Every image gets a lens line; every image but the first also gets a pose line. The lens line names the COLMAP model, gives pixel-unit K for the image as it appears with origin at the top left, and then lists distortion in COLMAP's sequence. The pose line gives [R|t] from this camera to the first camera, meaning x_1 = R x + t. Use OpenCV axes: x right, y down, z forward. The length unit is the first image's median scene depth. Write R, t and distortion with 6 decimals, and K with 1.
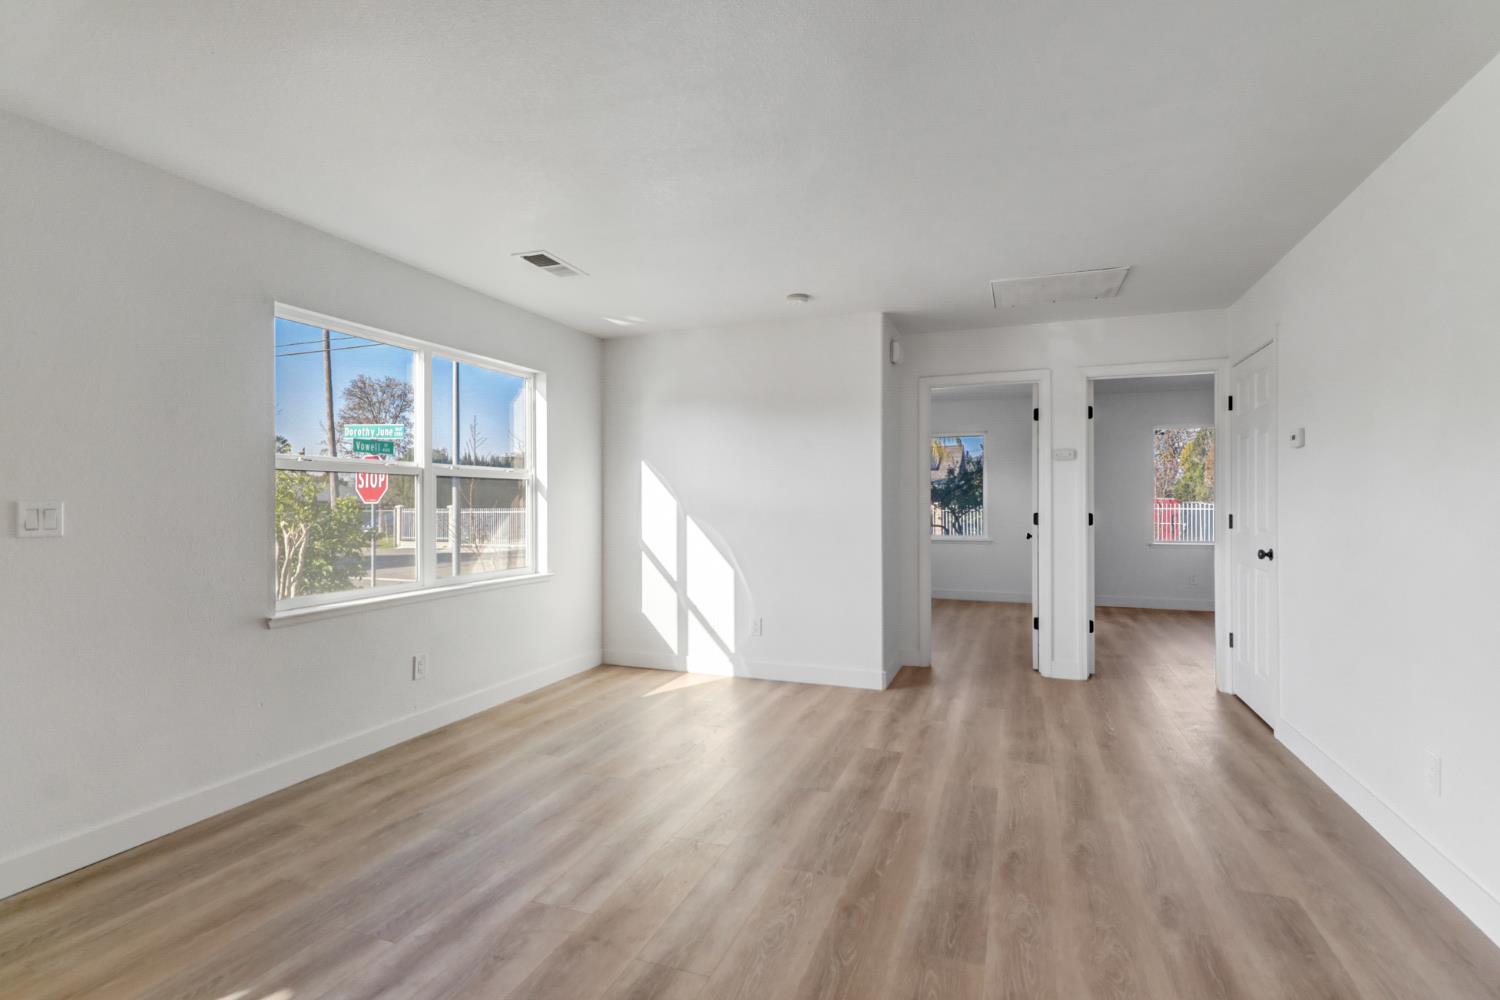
lens RADIAL K [[703.4, 0, 757.2], [0, 703.4, 497.2], [0, 0, 1]] dist [0.015364, -0.000184]
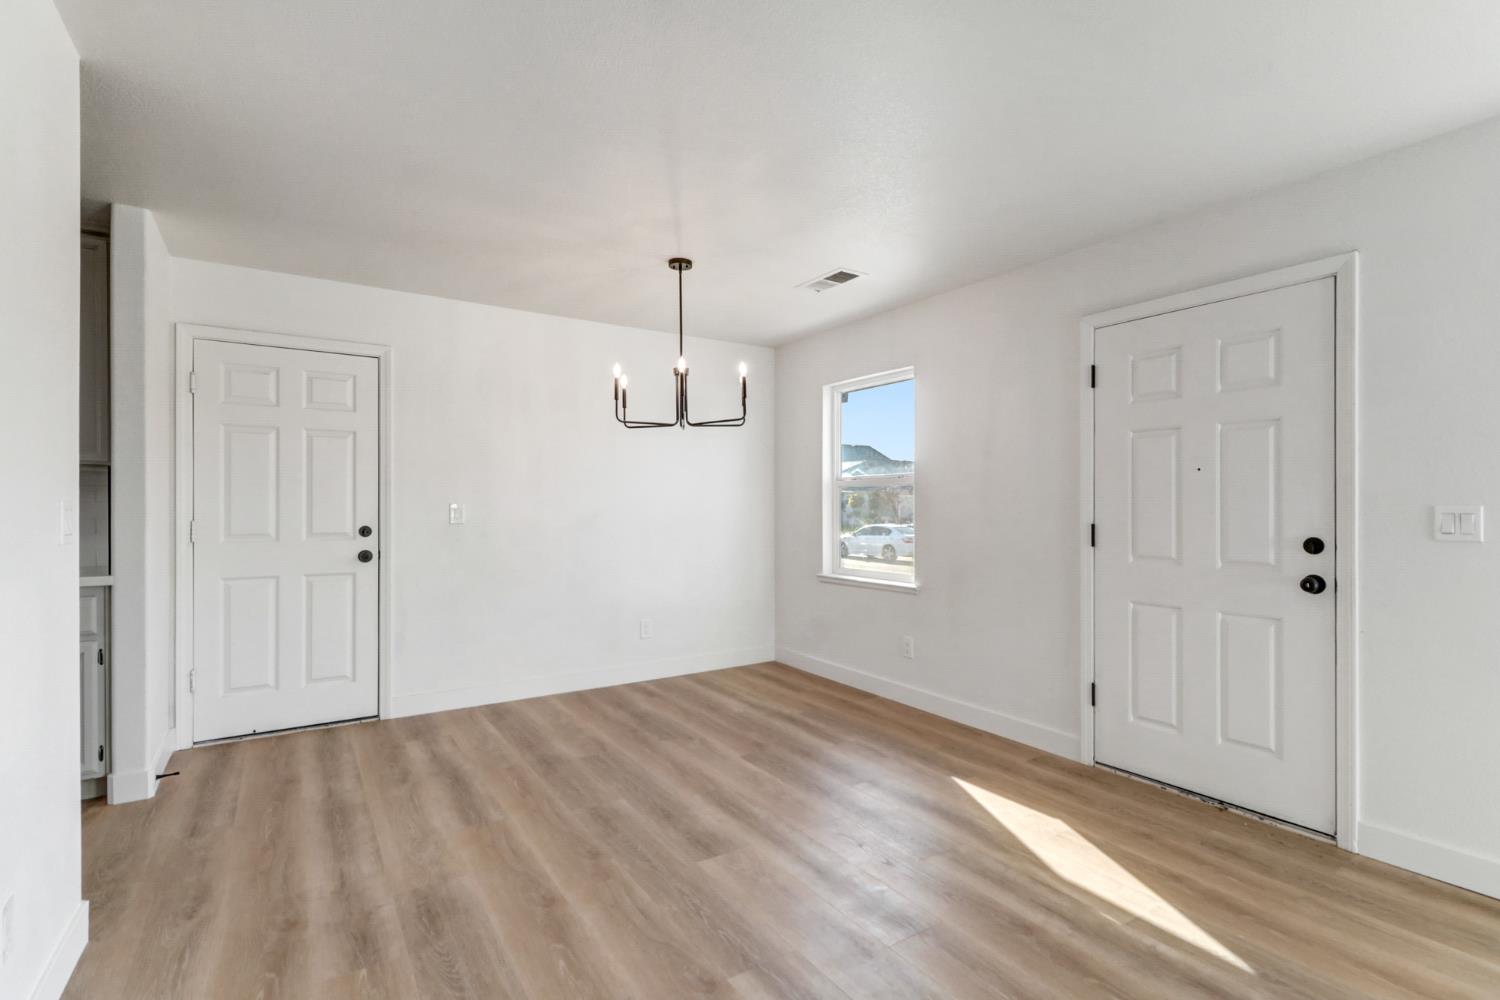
lens RADIAL K [[701.5, 0, 770.3], [0, 701.5, 496.7], [0, 0, 1]] dist [0.002489, -0.000818]
pose [[-0.583681, -0.008765, -0.811936, 0.173528], [0.003265, 0.999908, -0.013142, 0.001305], [0.811976, -0.010322, -0.583599, 0.380910]]
